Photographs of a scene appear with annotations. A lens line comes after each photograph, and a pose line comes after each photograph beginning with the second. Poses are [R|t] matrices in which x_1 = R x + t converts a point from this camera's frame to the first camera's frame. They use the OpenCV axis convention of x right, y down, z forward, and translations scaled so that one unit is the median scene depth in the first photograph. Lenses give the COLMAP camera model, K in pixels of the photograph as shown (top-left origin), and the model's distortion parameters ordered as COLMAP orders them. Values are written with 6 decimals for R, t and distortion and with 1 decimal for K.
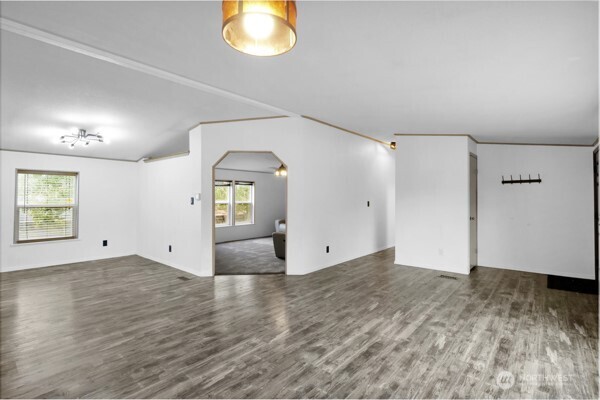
lens RADIAL K [[293.7, 0, 298.2], [0, 293.7, 195.8], [0, 0, 1]] dist [-0.004882, -0.001901]
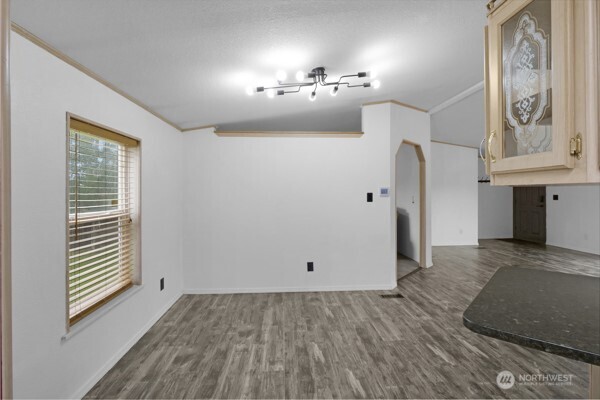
lens RADIAL K [[293.7, 0, 301.8], [0, 293.7, 194.5], [0, 0, 1]] dist [-0.004882, -0.001901]
pose [[0.713379, -0.011959, 0.700676, -1.013958], [-0.001617, 0.999824, 0.018712, -0.004403], [-0.700777, -0.014482, 0.713234, 0.560235]]
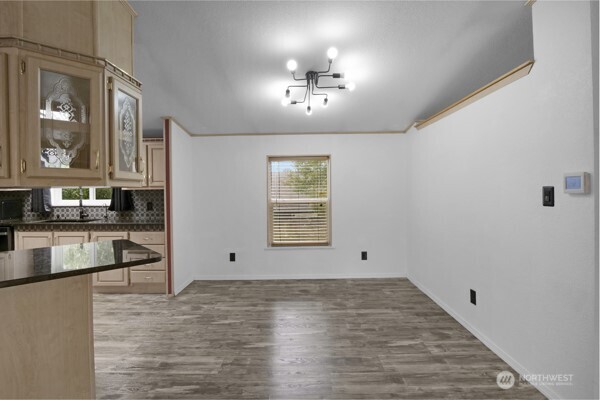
lens RADIAL K [[293.7, 0, 297.9], [0, 293.7, 195.2], [0, 0, 1]] dist [-0.004882, -0.001901]
pose [[0.644163, 0.000502, -0.764888, -0.279828], [0.029040, 0.999263, 0.025112, -0.001400], [0.764337, -0.038389, 0.643674, 0.531206]]
